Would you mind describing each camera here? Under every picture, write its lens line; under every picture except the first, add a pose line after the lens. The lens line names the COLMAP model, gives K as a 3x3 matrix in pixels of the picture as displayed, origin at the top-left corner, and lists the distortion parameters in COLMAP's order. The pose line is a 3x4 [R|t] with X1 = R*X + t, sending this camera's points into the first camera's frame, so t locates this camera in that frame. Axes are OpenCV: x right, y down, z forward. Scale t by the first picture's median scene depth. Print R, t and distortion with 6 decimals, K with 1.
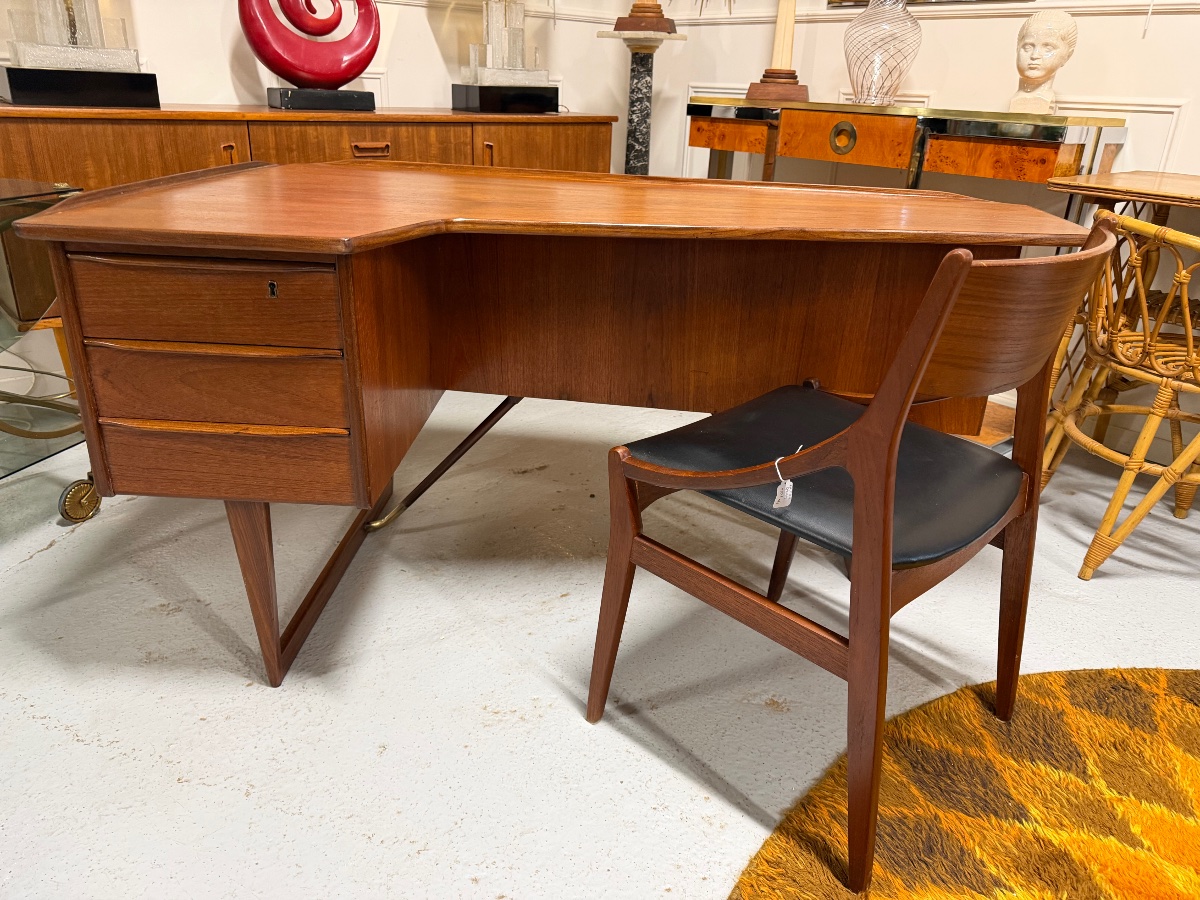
lens RADIAL K [[843.8, 0, 604.4], [0, 843.8, 442.6], [0, 0, 1]] dist [-0.000690, -0.003719]
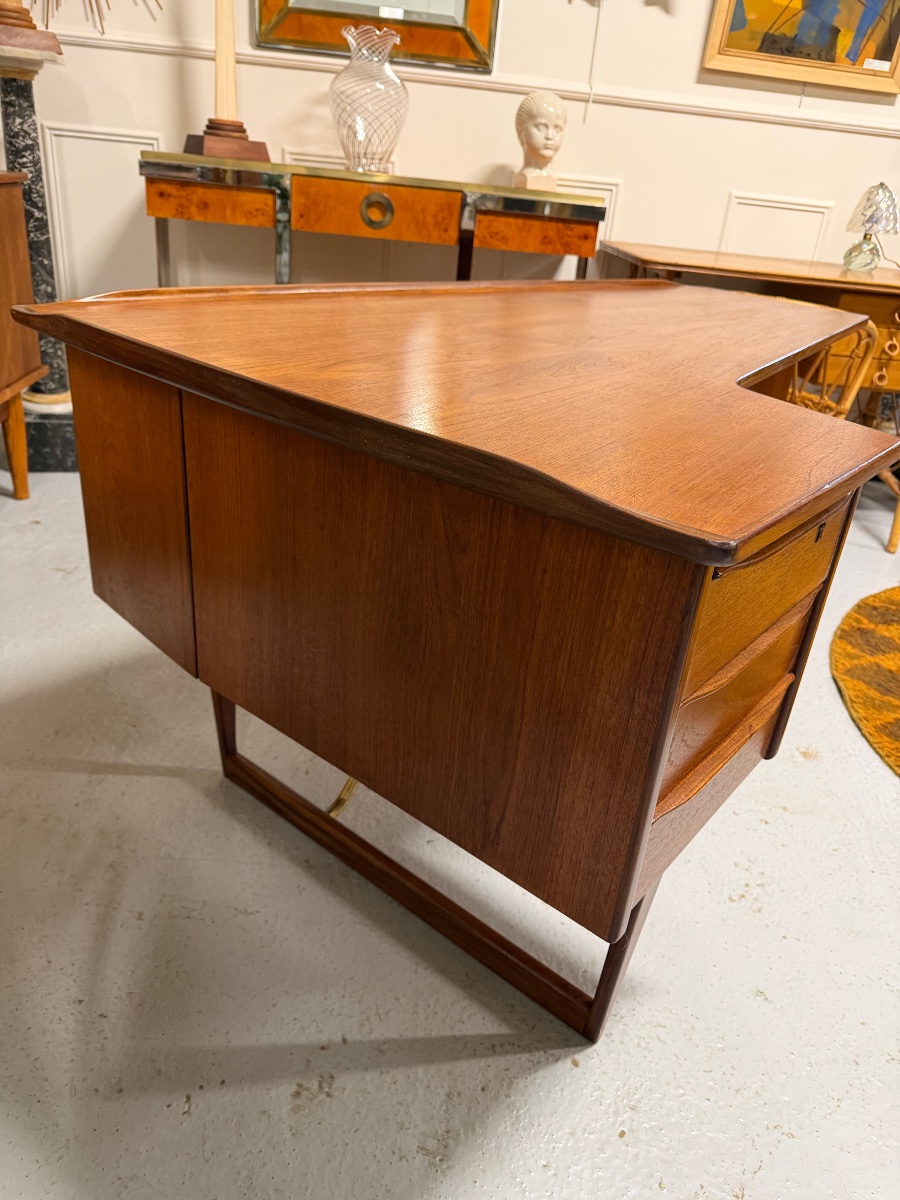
lens RADIAL K [[864.8, 0, 450.0], [0, 864.8, 600.0], [0, 0, 1]] dist [0.000636, -0.005933]
pose [[0.620744, -0.333836, 0.709387, -0.584047], [0.243166, 0.942174, 0.230605, -0.188727], [-0.745350, 0.029352, 0.666027, 0.380373]]
